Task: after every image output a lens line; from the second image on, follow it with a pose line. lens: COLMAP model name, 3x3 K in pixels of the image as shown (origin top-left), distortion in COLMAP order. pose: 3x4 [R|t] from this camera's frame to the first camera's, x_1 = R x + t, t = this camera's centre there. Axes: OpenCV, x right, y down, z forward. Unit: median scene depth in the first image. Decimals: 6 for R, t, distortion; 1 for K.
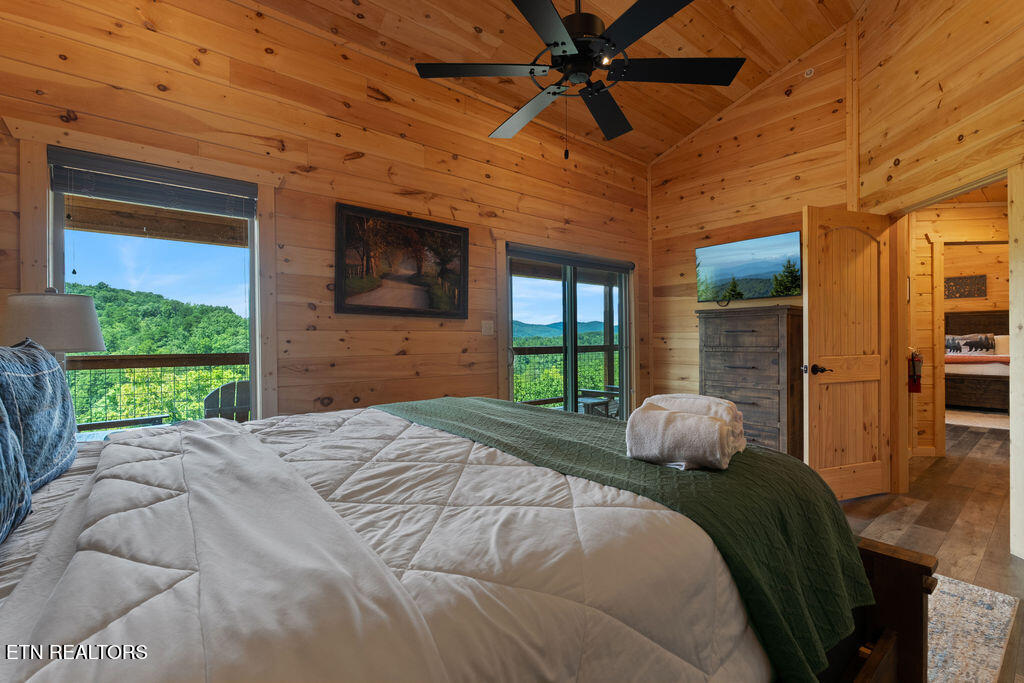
lens RADIAL K [[446.6, 0, 515.4], [0, 446.6, 343.9], [0, 0, 1]] dist [-0.005354, -0.000315]
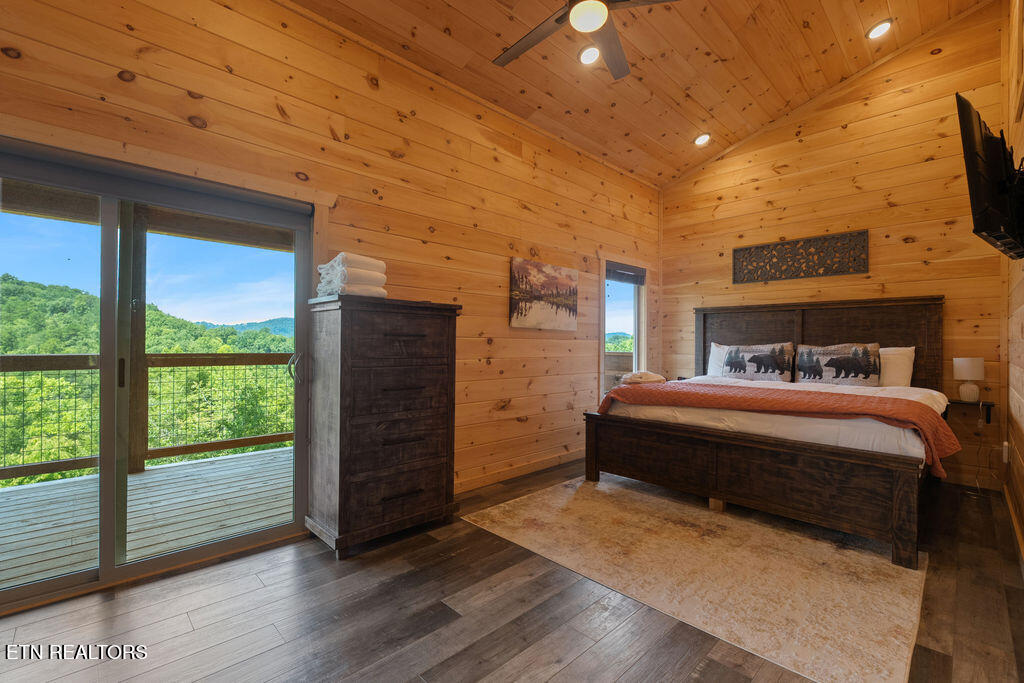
lens RADIAL K [[446.6, 0, 515.9], [0, 446.6, 344.4], [0, 0, 1]] dist [-0.005354, -0.000315]
pose [[0.994606, 0.011359, 0.103104, 0.586081], [-0.010690, 0.999918, -0.007041, -0.013410], [-0.103175, 0.005901, 0.994646, 0.514411]]
